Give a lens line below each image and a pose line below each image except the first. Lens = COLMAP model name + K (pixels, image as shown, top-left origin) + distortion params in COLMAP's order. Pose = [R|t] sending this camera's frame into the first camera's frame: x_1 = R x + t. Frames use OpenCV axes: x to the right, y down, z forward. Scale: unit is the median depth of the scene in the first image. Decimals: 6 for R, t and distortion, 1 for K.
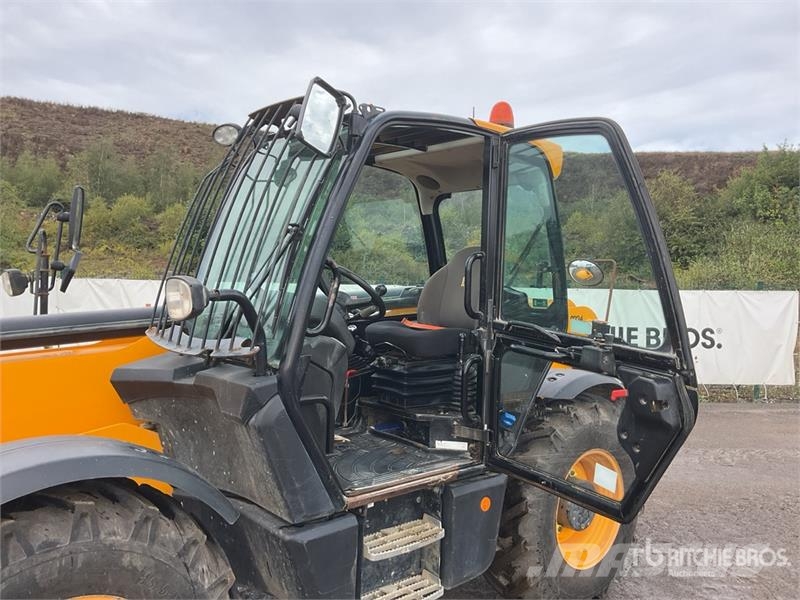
lens RADIAL K [[647.1, 0, 400.0], [0, 647.1, 300.0], [0, 0, 1]] dist [0.140708, -0.272782]
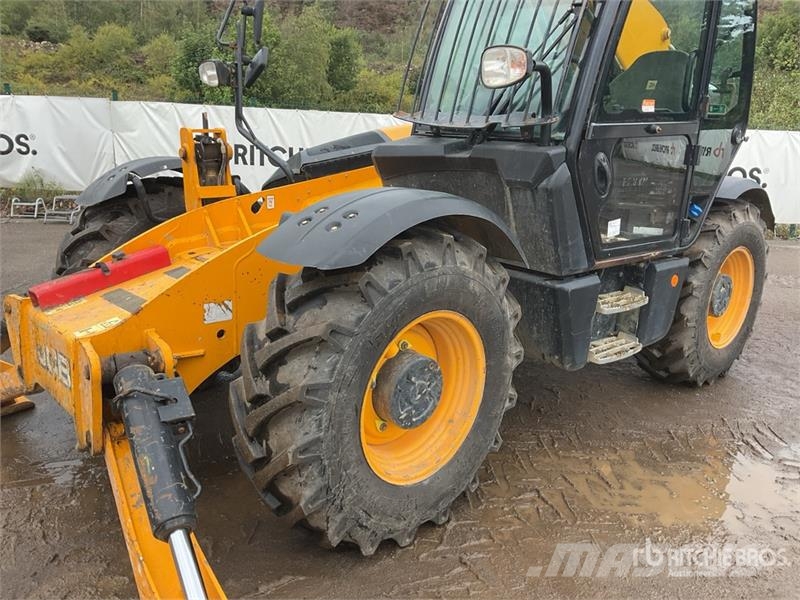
lens RADIAL K [[653.2, 0, 395.2], [0, 653.2, 295.9], [0, 0, 1]] dist [0.090130, -0.168908]
pose [[0.999547, 0.021744, 0.020829, -0.084104], [-0.025733, 0.976073, 0.215915, 0.022150], [-0.015636, -0.216353, 0.976190, -0.027967]]
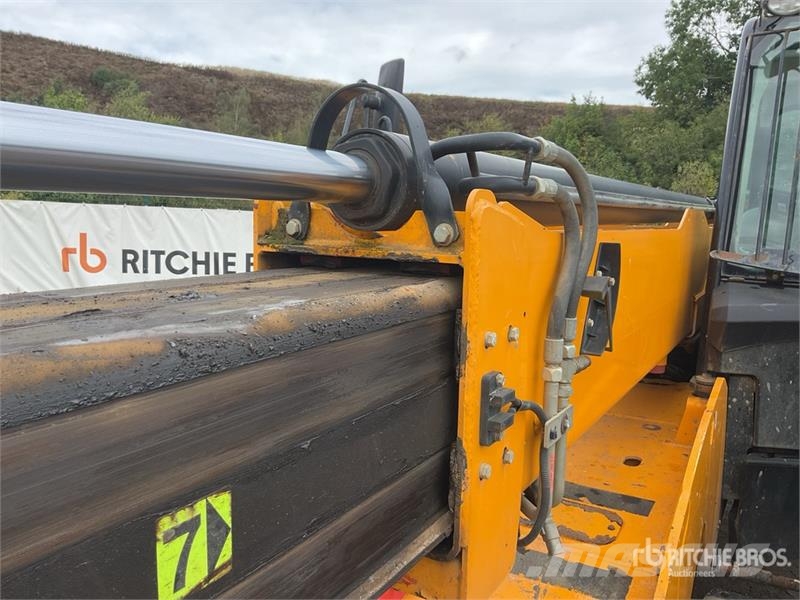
lens RADIAL K [[661.6, 0, 397.0], [0, 661.6, 298.4], [0, 0, 1]] dist [0.006327, -0.043050]
pose [[0.952924, -0.016260, 0.302772, -0.201999], [-0.011644, 0.995862, 0.090129, 0.006663], [-0.302985, -0.089411, 0.948792, 0.075918]]
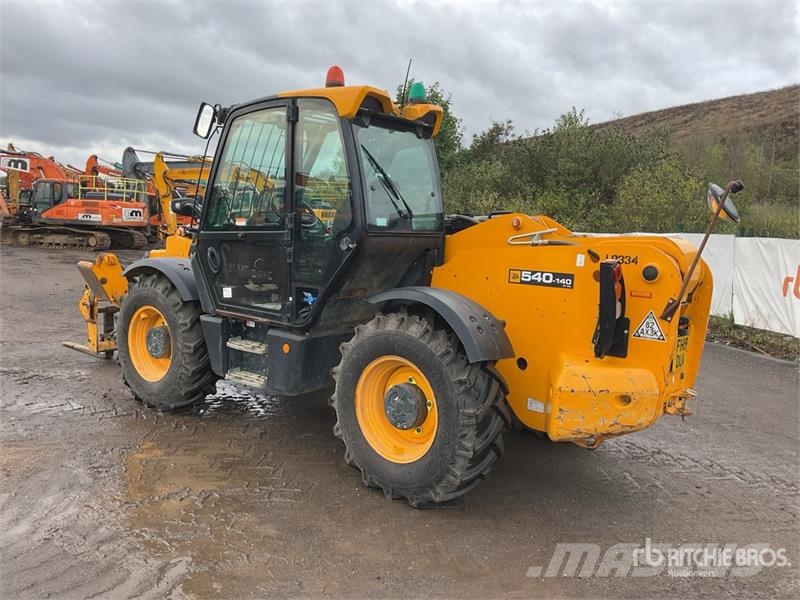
lens RADIAL K [[653.2, 0, 395.2], [0, 653.2, 295.9], [0, 0, 1]] dist [0.090130, -0.168908]
pose [[0.143481, 0.086396, -0.985875, 0.361415], [-0.068045, 0.994686, 0.077266, 0.012810], [0.987311, 0.055997, 0.148597, 0.223748]]
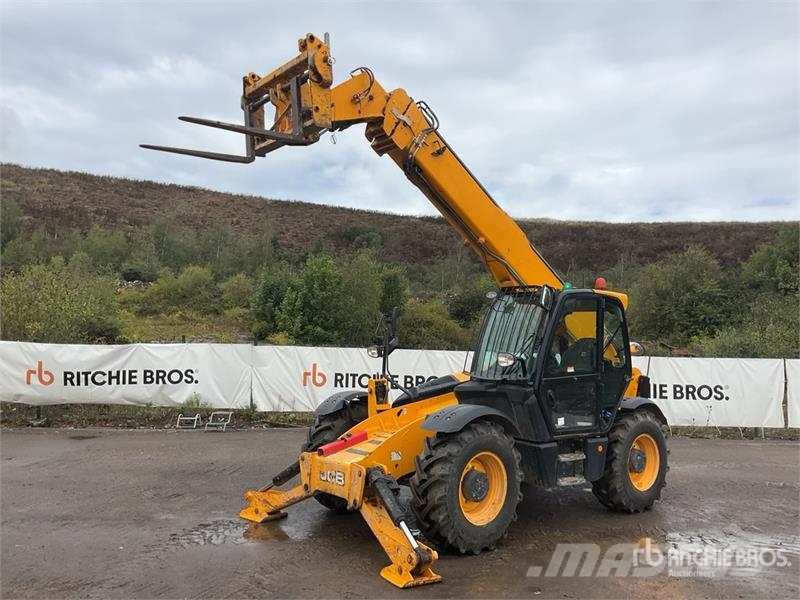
lens RADIAL K [[653.2, 0, 395.2], [0, 653.2, 295.9], [0, 0, 1]] dist [0.090130, -0.168908]
pose [[0.998936, 0.004139, -0.045926, -0.111138], [-0.008824, 0.994716, -0.102283, 0.002837], [0.045260, 0.102579, 0.993695, -0.324122]]
